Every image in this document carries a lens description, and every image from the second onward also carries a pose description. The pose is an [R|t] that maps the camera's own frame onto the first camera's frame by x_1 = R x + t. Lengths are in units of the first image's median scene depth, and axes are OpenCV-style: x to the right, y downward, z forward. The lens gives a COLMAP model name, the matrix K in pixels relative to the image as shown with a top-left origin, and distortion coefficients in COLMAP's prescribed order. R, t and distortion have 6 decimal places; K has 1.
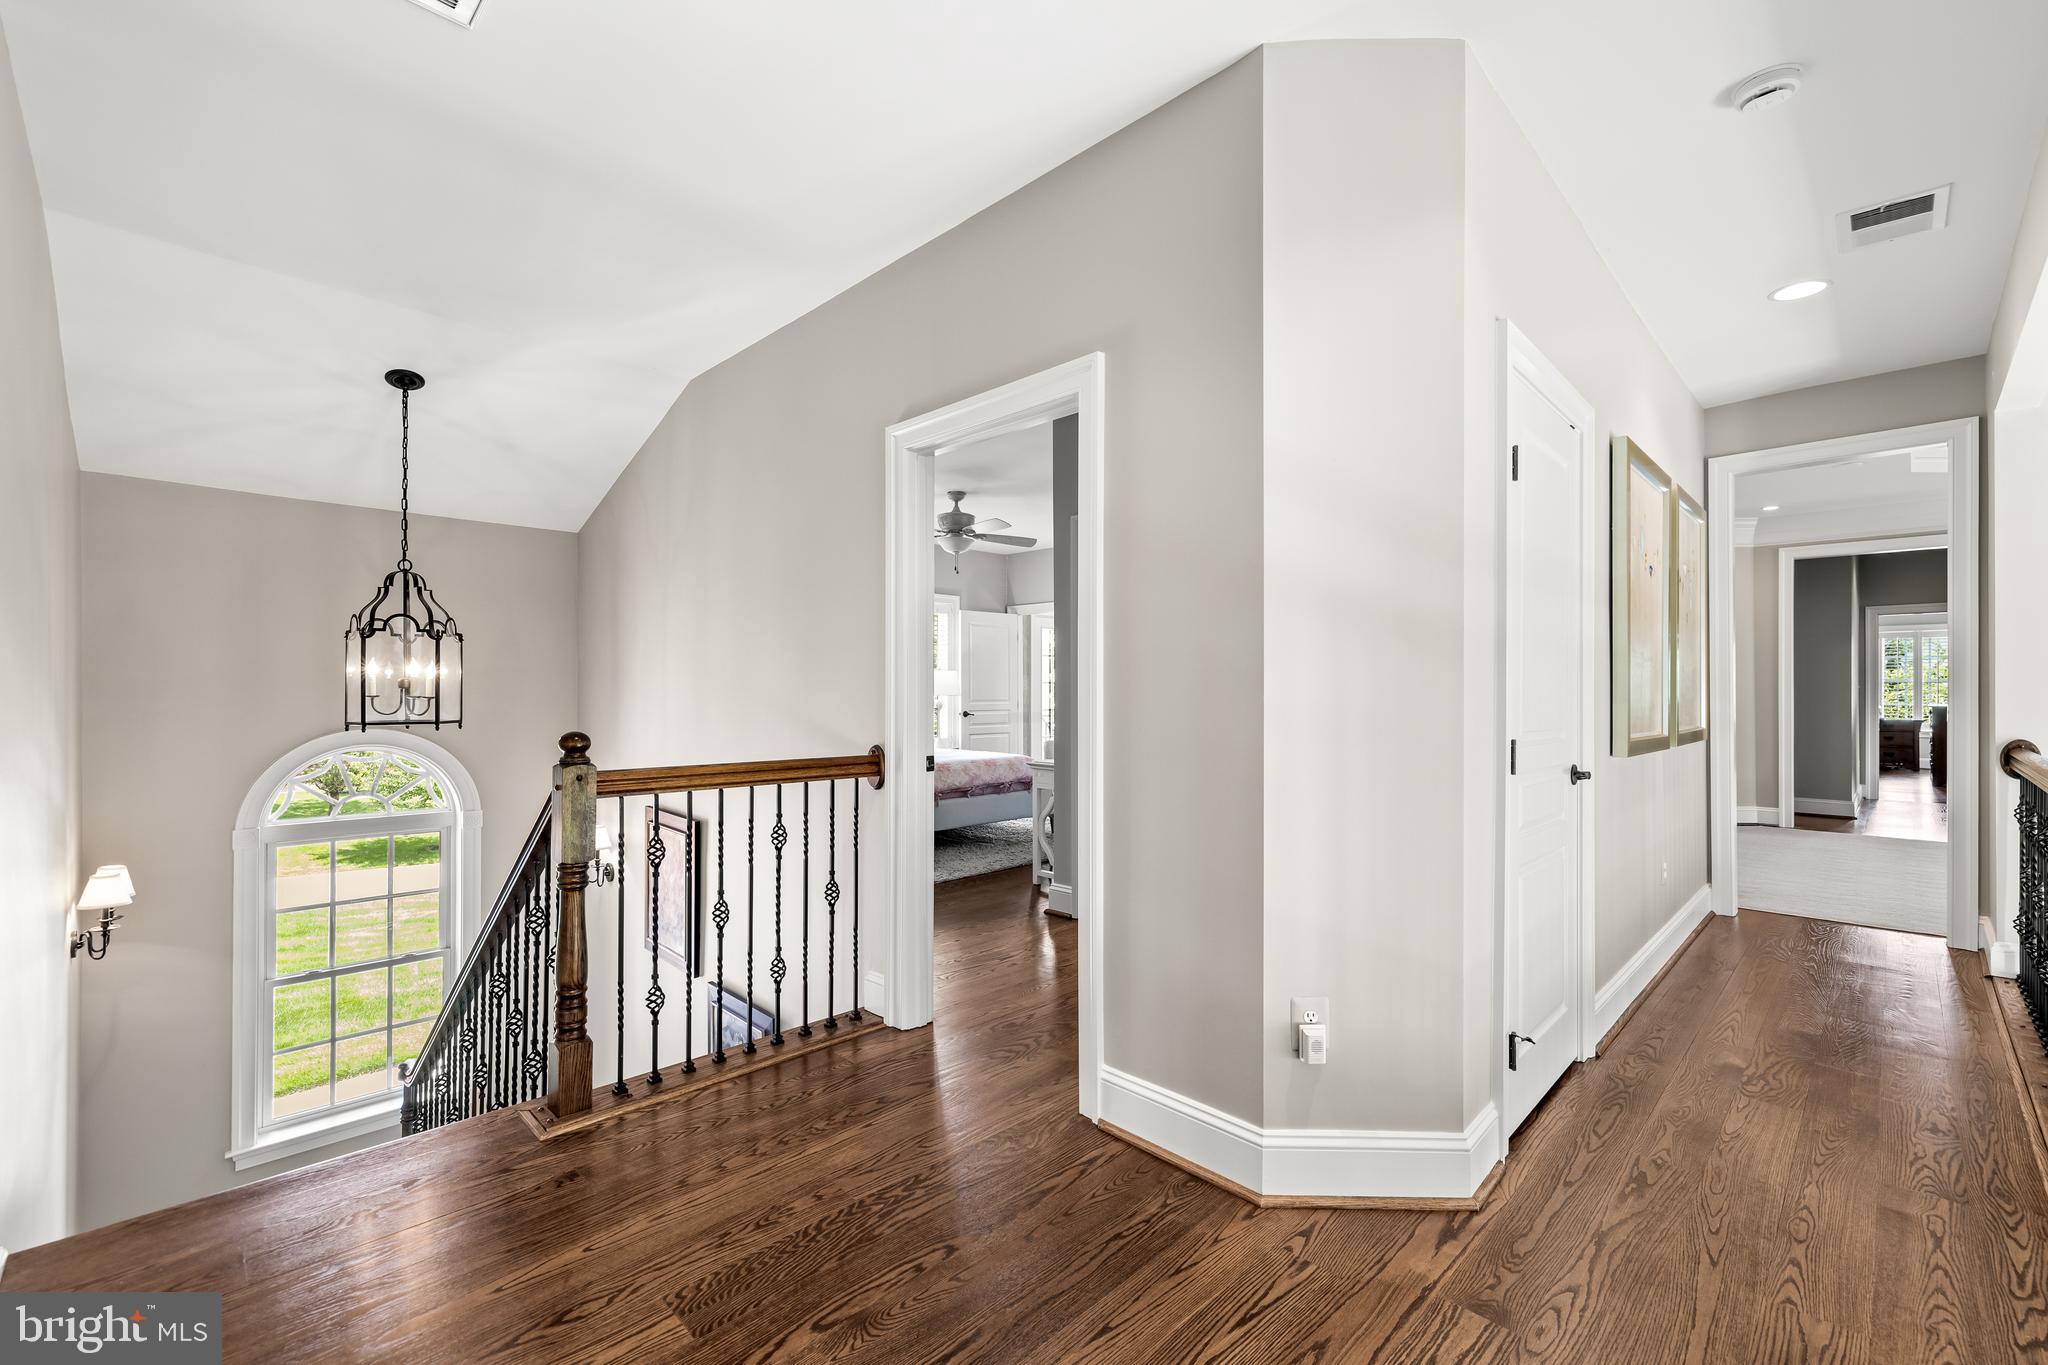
lens RADIAL K [[883.9, 0, 1025.1], [0, 883.9, 683.4], [0, 0, 1]] dist [0.002622, 0.001960]
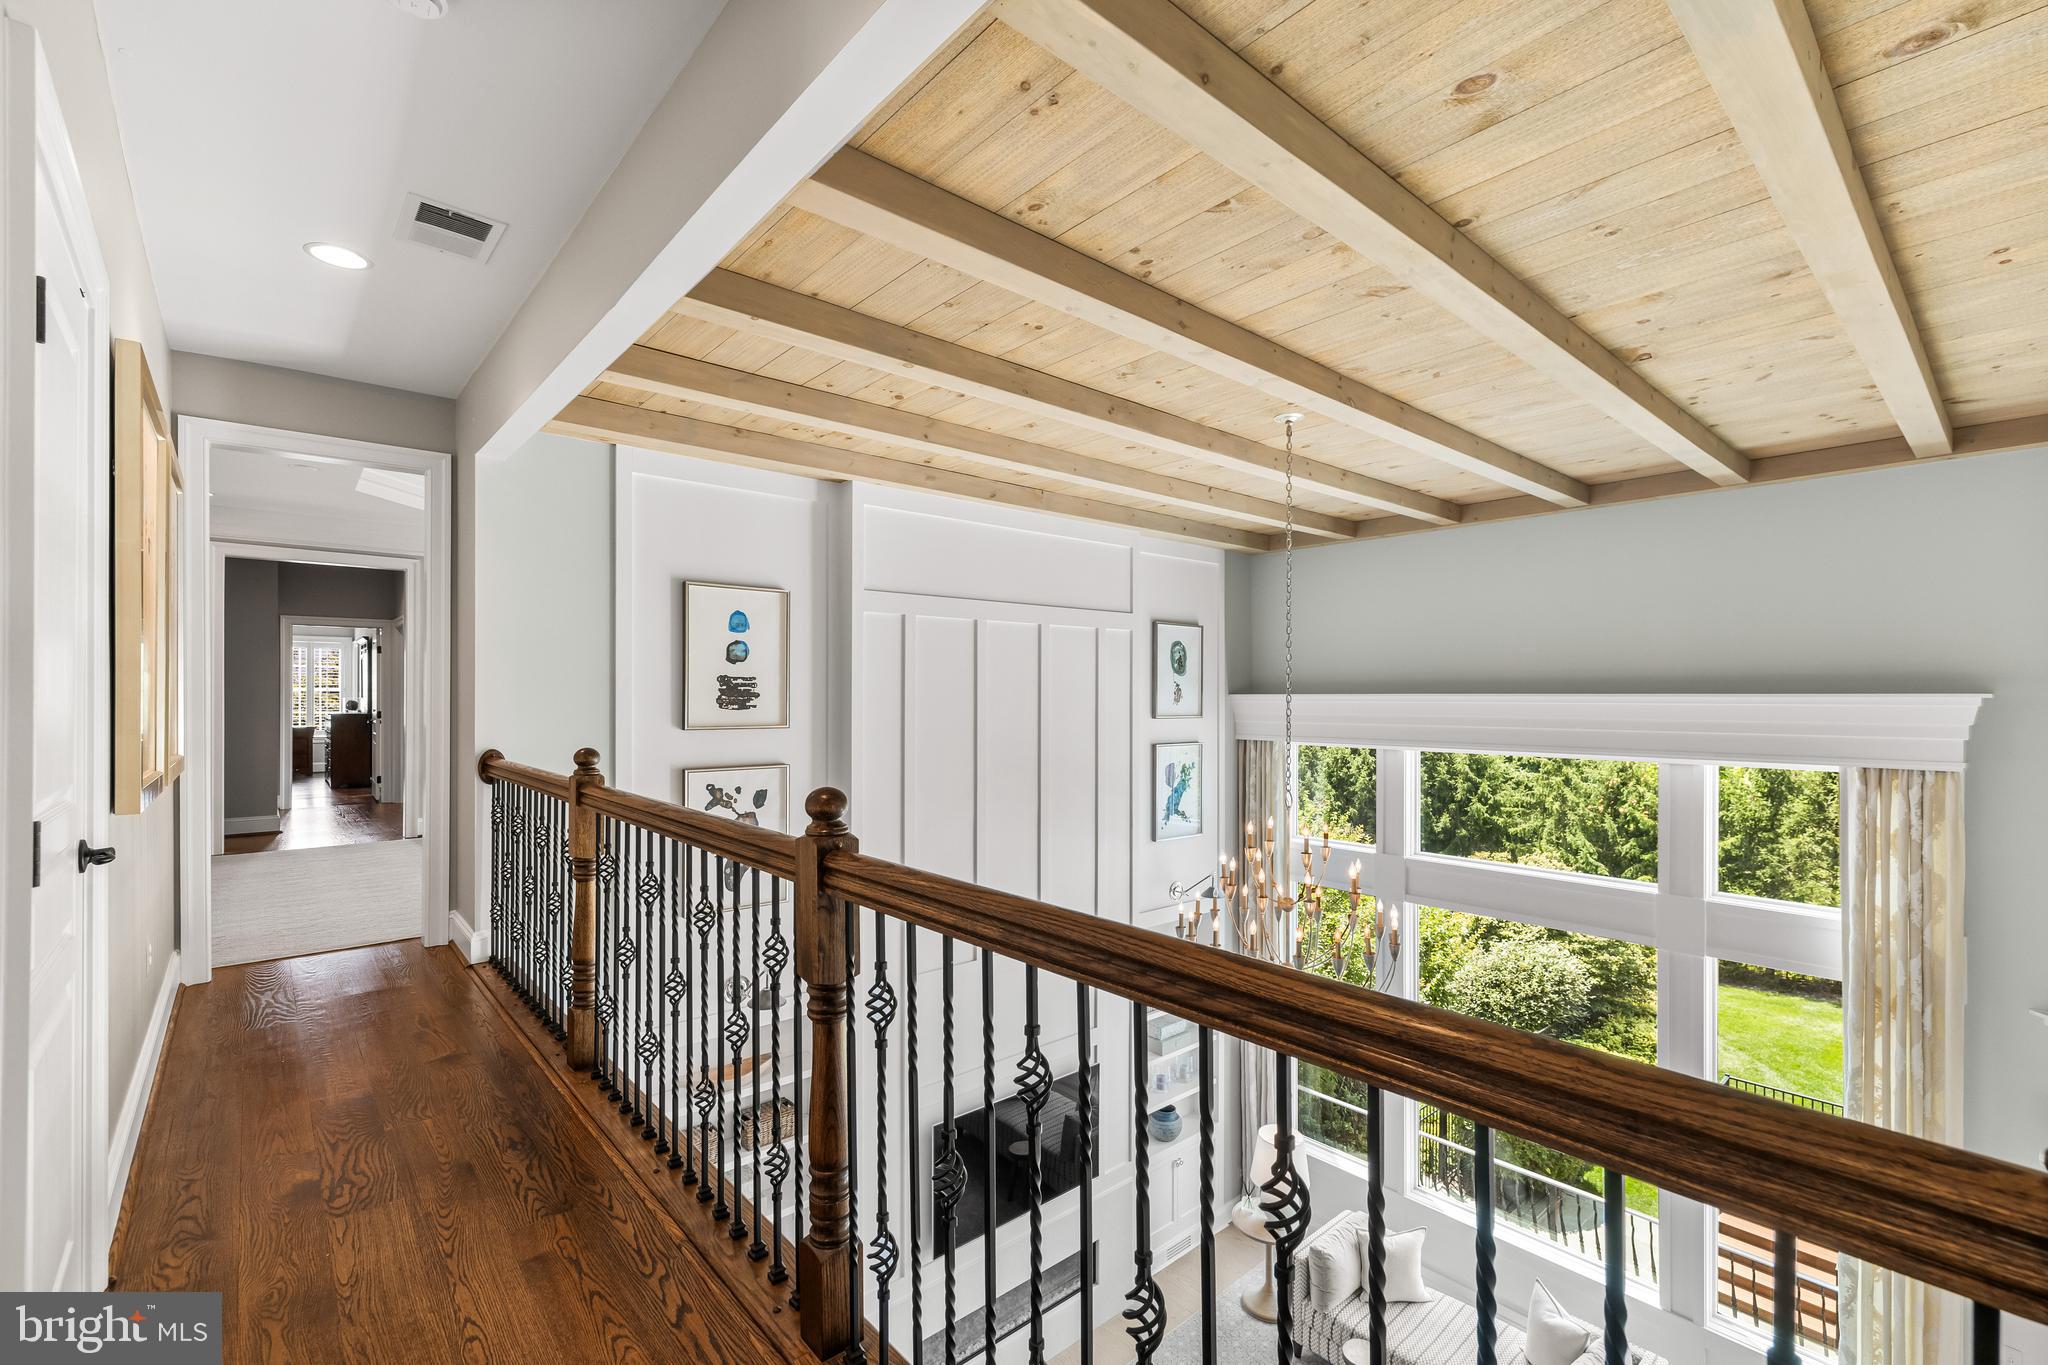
lens RADIAL K [[883.9, 0, 1024.1], [0, 883.9, 691.3], [0, 0, 1]] dist [0.002622, 0.001960]
pose [[0.065927, 0.000758, 0.997824, 0.034644], [-0.003669, 0.999993, -0.000518, -0.011875], [-0.997818, -0.003627, 0.065929, 0.246616]]
